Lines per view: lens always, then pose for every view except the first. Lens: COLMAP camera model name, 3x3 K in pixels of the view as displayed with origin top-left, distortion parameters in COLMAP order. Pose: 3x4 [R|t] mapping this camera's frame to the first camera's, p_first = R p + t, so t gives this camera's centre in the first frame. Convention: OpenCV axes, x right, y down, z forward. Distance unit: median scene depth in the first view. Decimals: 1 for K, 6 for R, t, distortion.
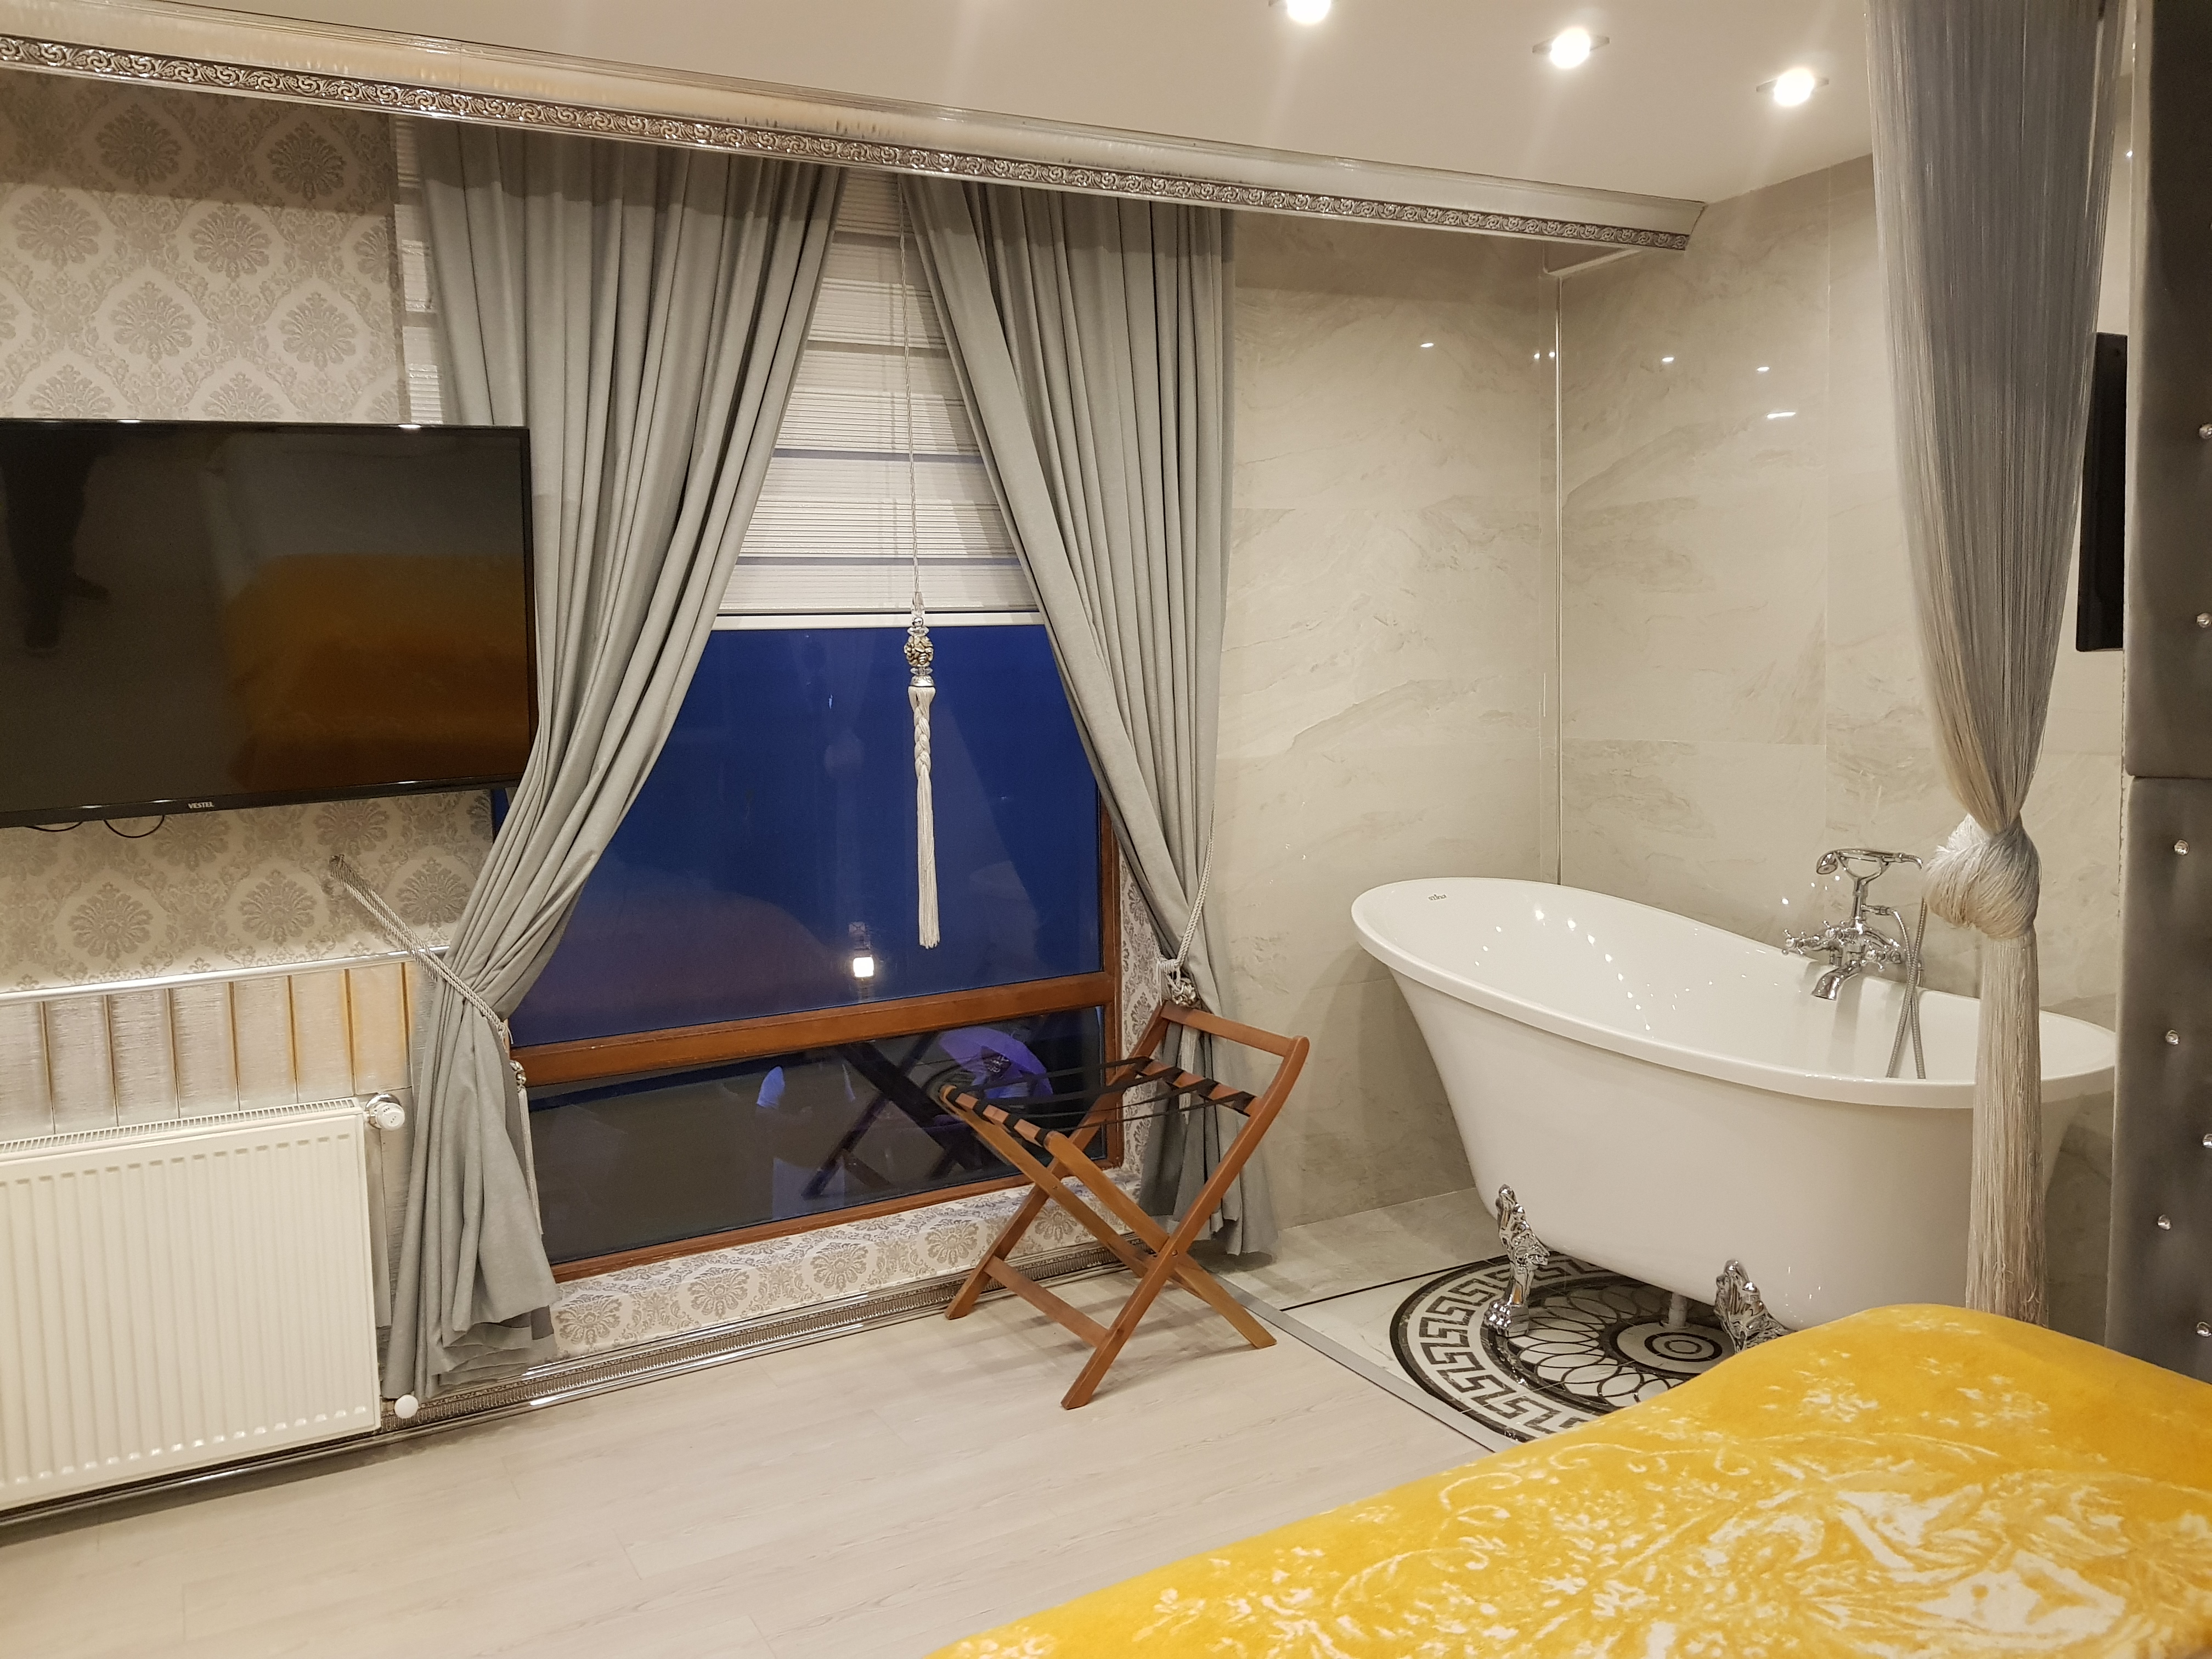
lens RADIAL K [[1737.0, 0, 1106.0], [0, 1737.0, 829.5], [0, 0, 1]] dist [0.108718, -0.196756]
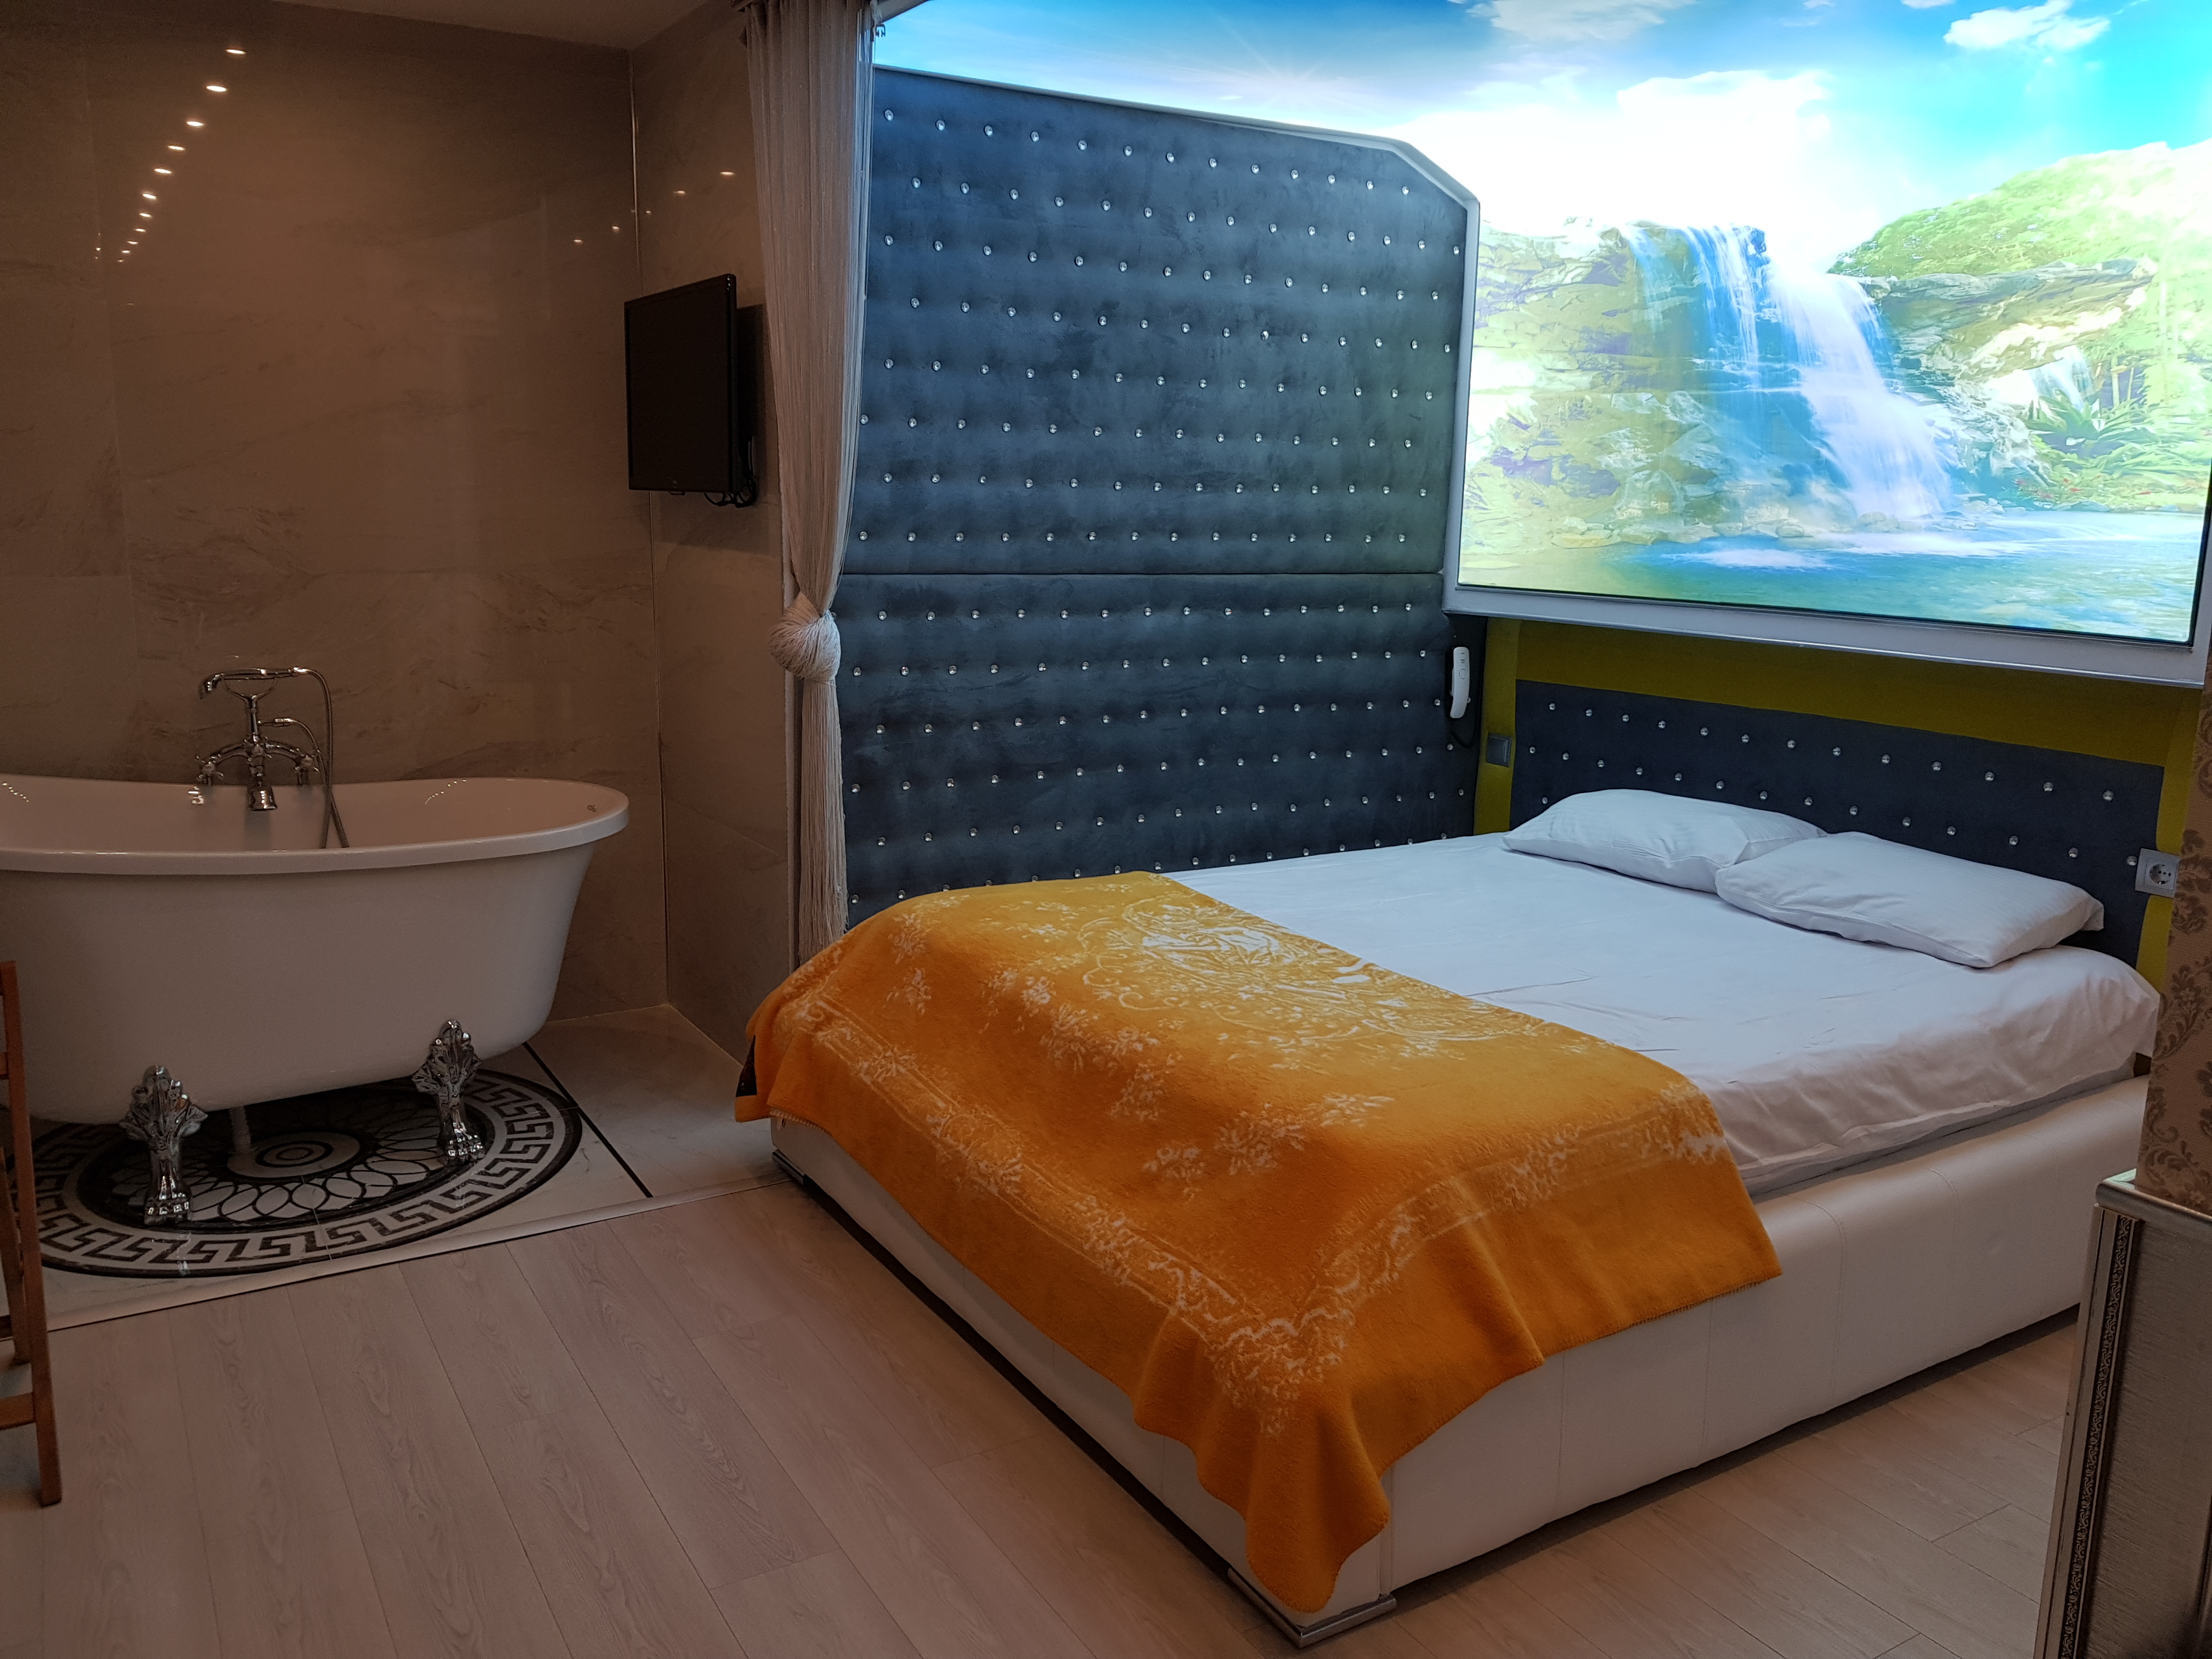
lens RADIAL K [[1709.0, 0, 1106.0], [0, 1709.0, 829.5], [0, 0, 1]] dist [0.000720, -0.001190]
pose [[-0.052044, -0.163393, 0.985187, -0.693634], [0.083628, 0.982346, 0.167340, -0.025323], [-0.995137, 0.091098, -0.037461, 0.567099]]
